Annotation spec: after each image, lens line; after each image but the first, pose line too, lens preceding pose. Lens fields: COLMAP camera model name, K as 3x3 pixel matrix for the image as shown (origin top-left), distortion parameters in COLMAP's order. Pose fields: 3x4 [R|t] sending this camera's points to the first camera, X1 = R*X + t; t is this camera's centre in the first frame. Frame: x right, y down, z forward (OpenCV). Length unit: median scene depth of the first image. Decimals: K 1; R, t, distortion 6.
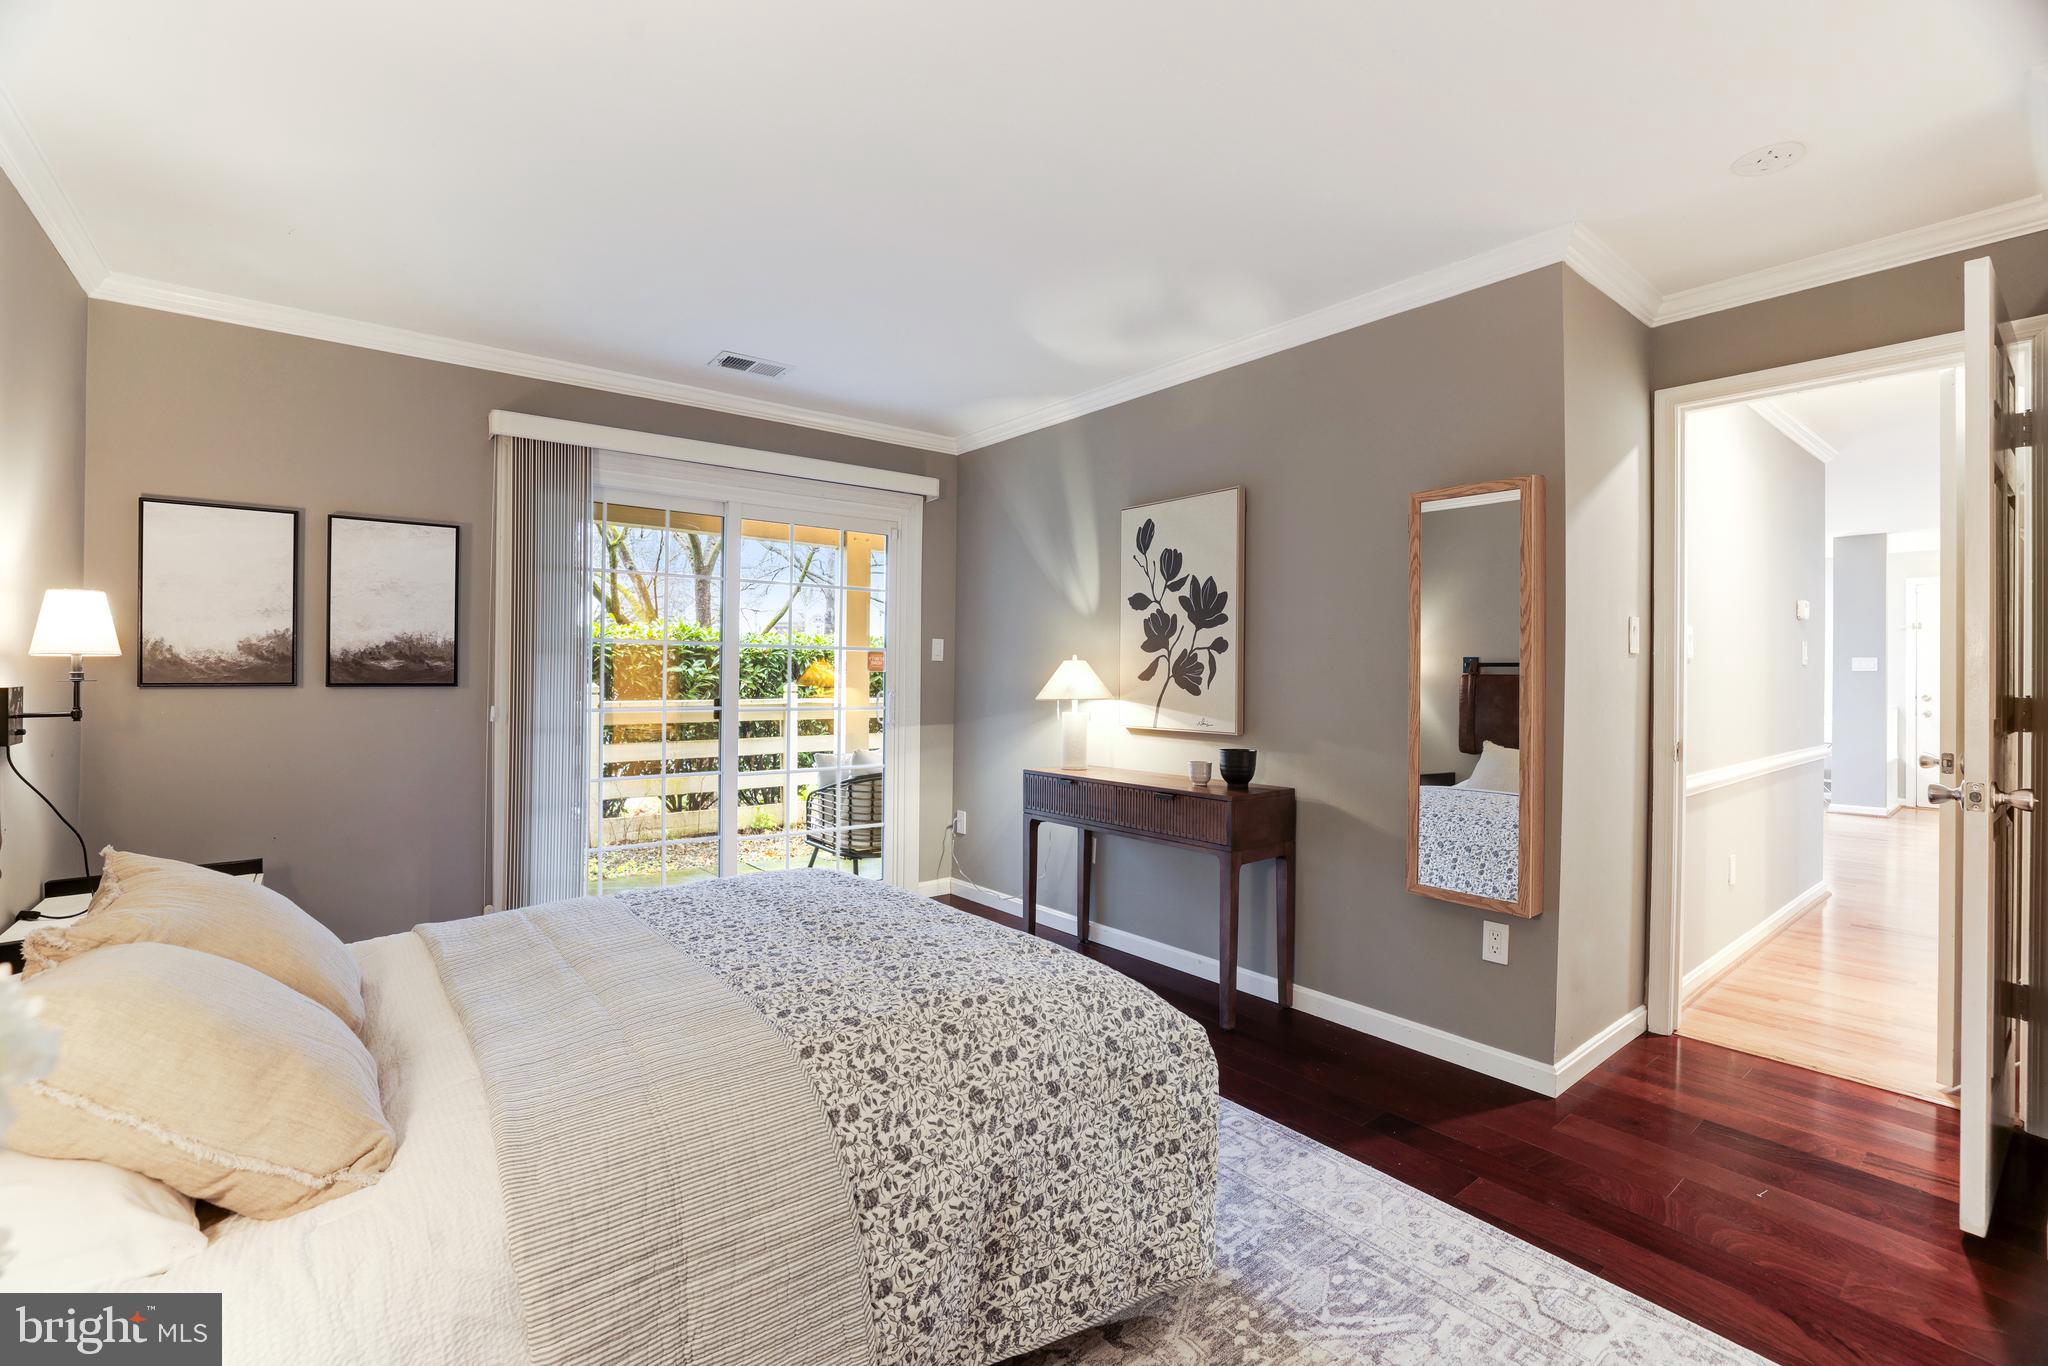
lens RADIAL K [[881.0, 0, 1008.2], [0, 881.0, 669.1], [0, 0, 1]] dist [-0.035803, 0.013156]
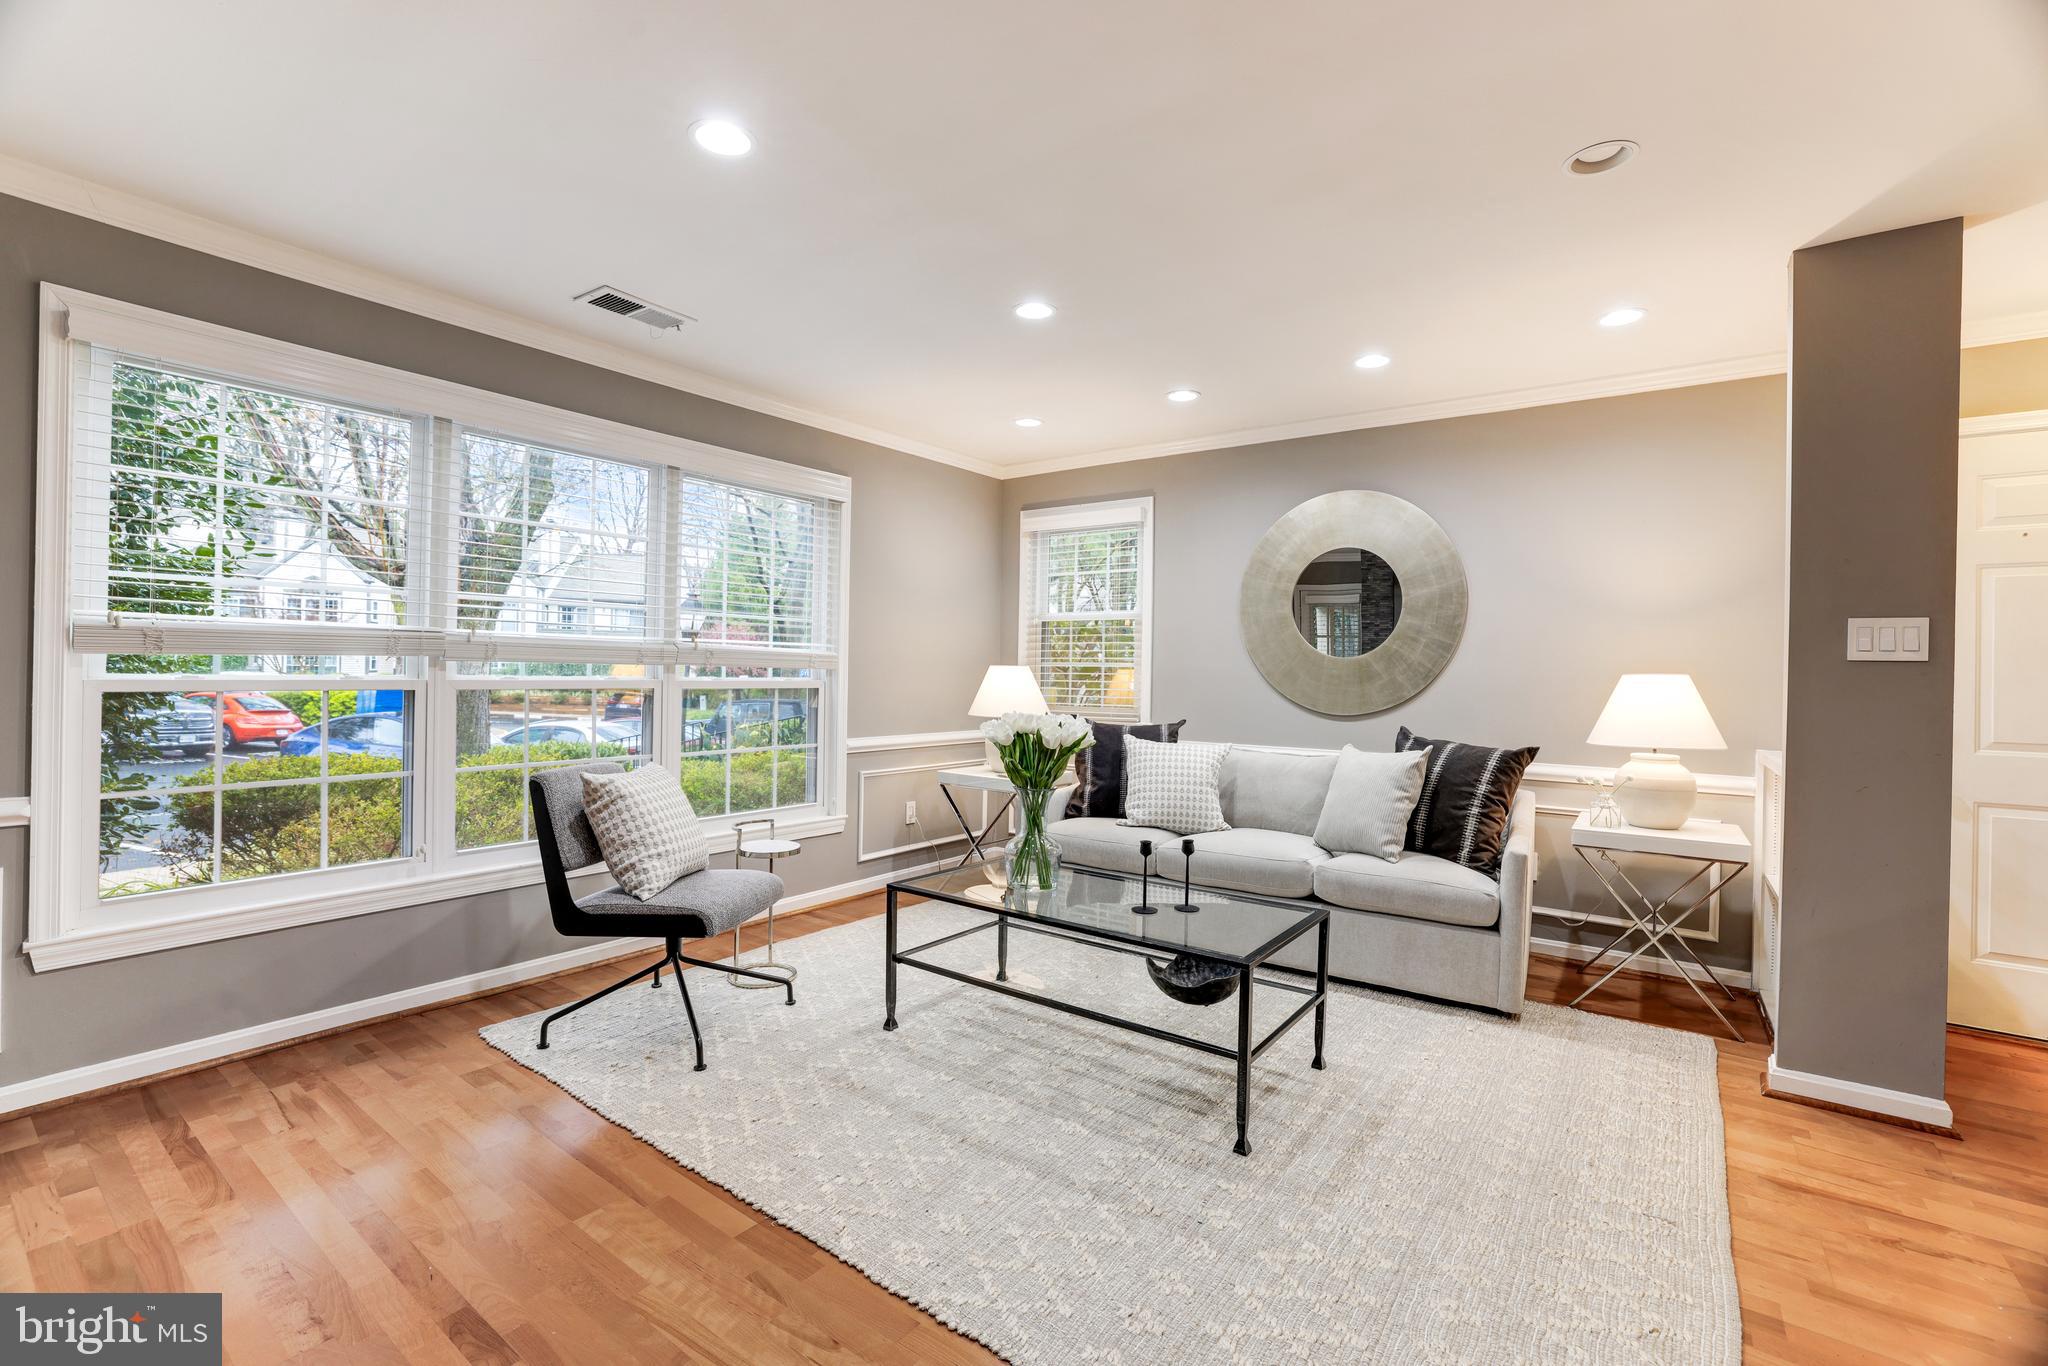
lens RADIAL K [[883.3, 0, 1047.6], [0, 883.3, 669.3], [0, 0, 1]] dist [-0.032295, 0.009921]
pose [[0.957968, 0.009956, 0.286703, 1.334036], [-0.011599, 0.999925, 0.004034, 0.017351], [-0.286641, -0.007190, 0.958011, 1.716844]]
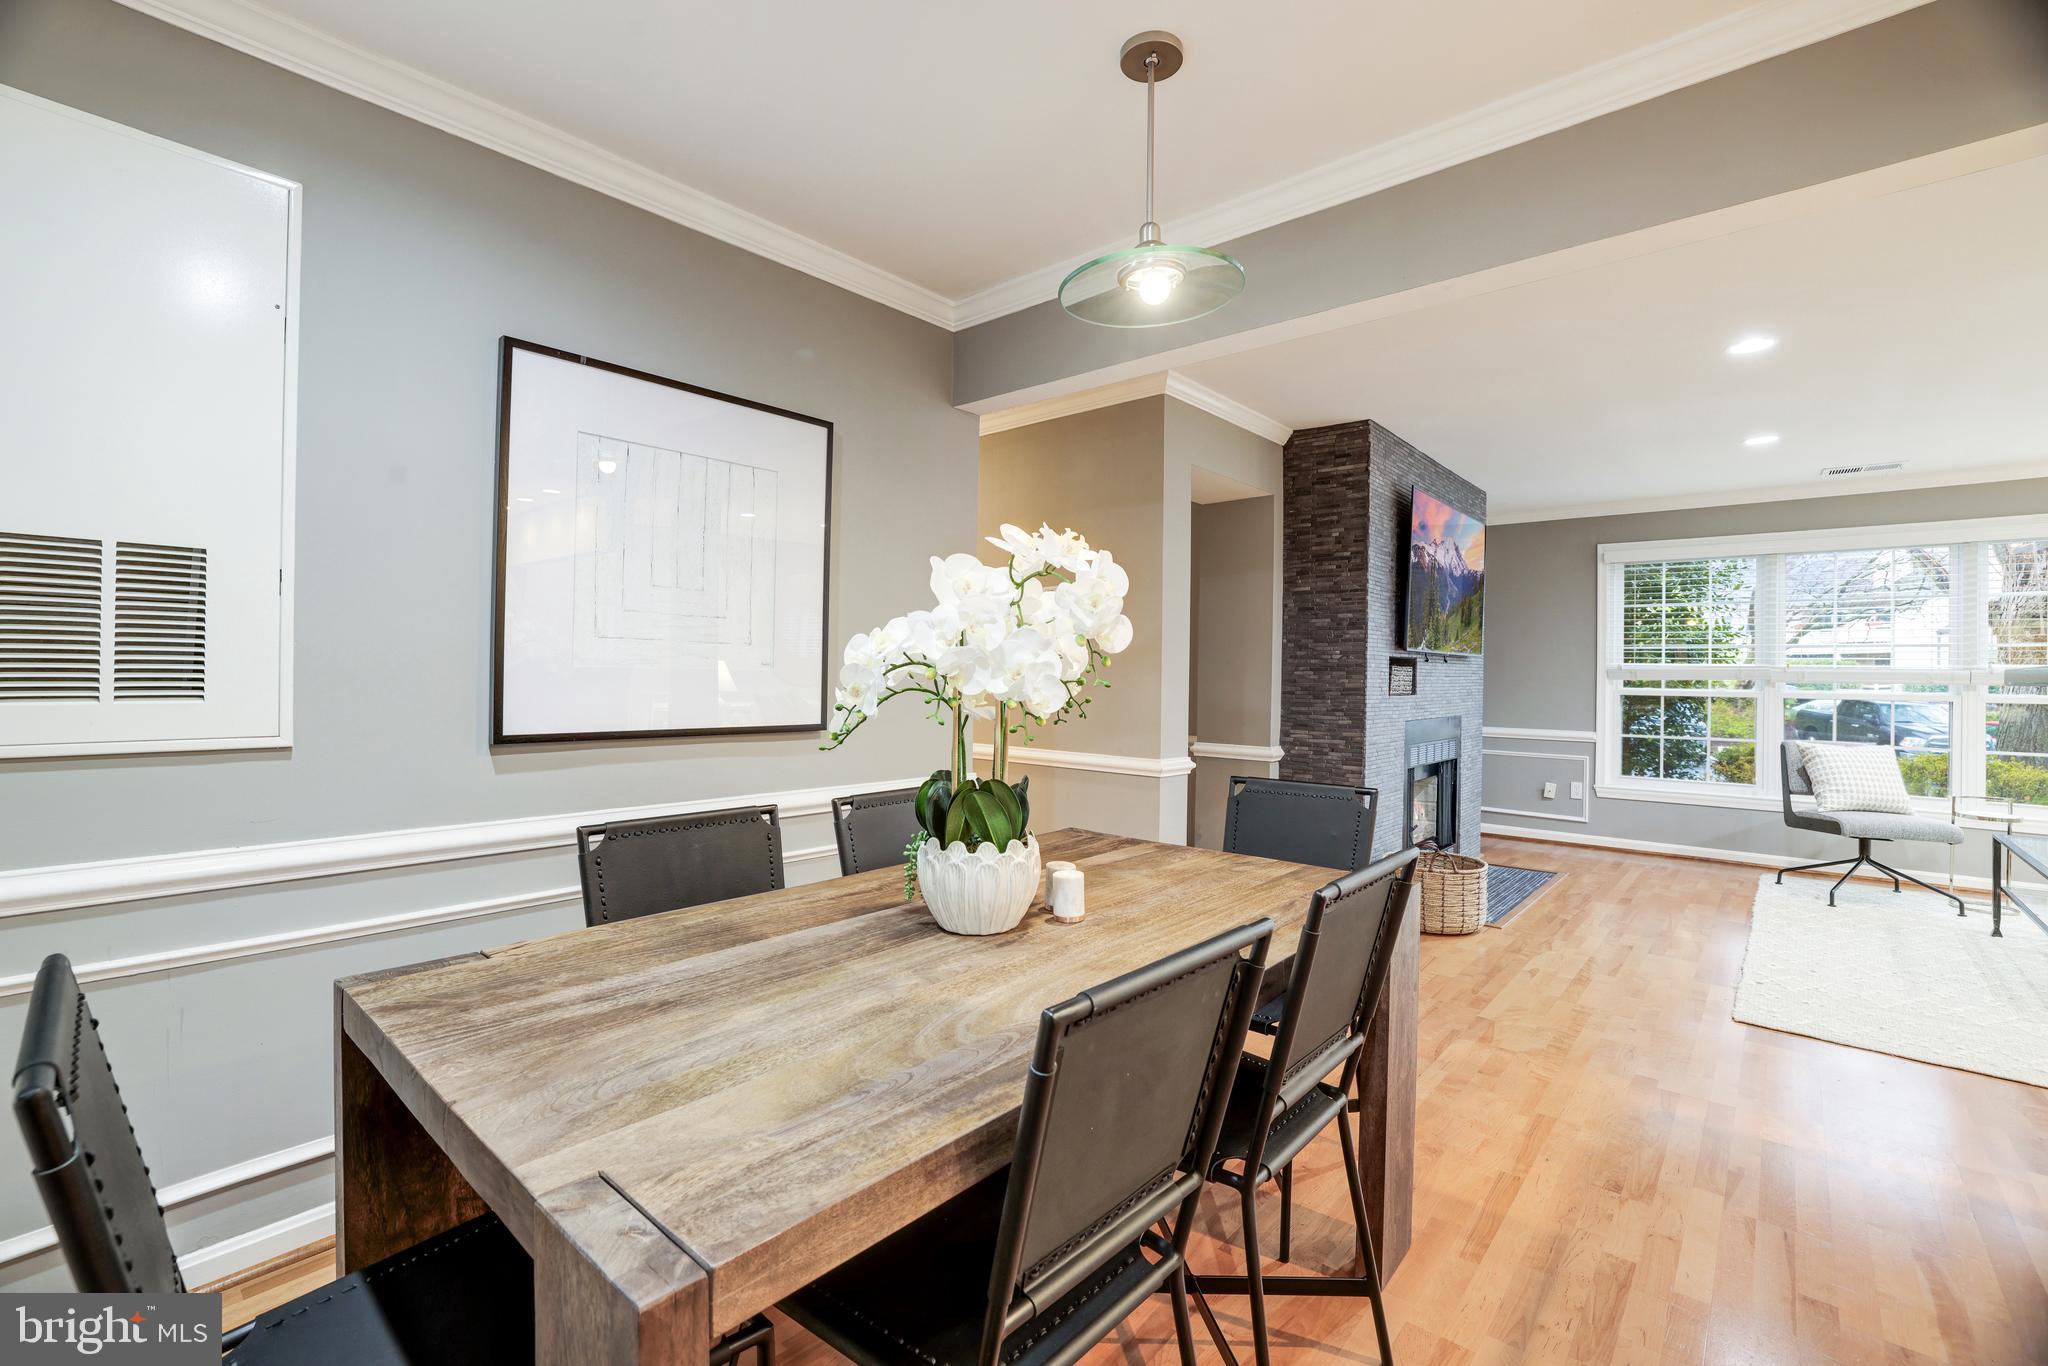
lens RADIAL K [[881.0, 0, 991.1], [0, 881.0, 668.5], [0, 0, 1]] dist [-0.035803, 0.013156]
pose [[0.164780, -0.011852, -0.986259, 2.350278], [-0.007607, 0.999883, -0.013287, 0.025544], [0.986301, 0.009692, 0.164671, 1.024418]]
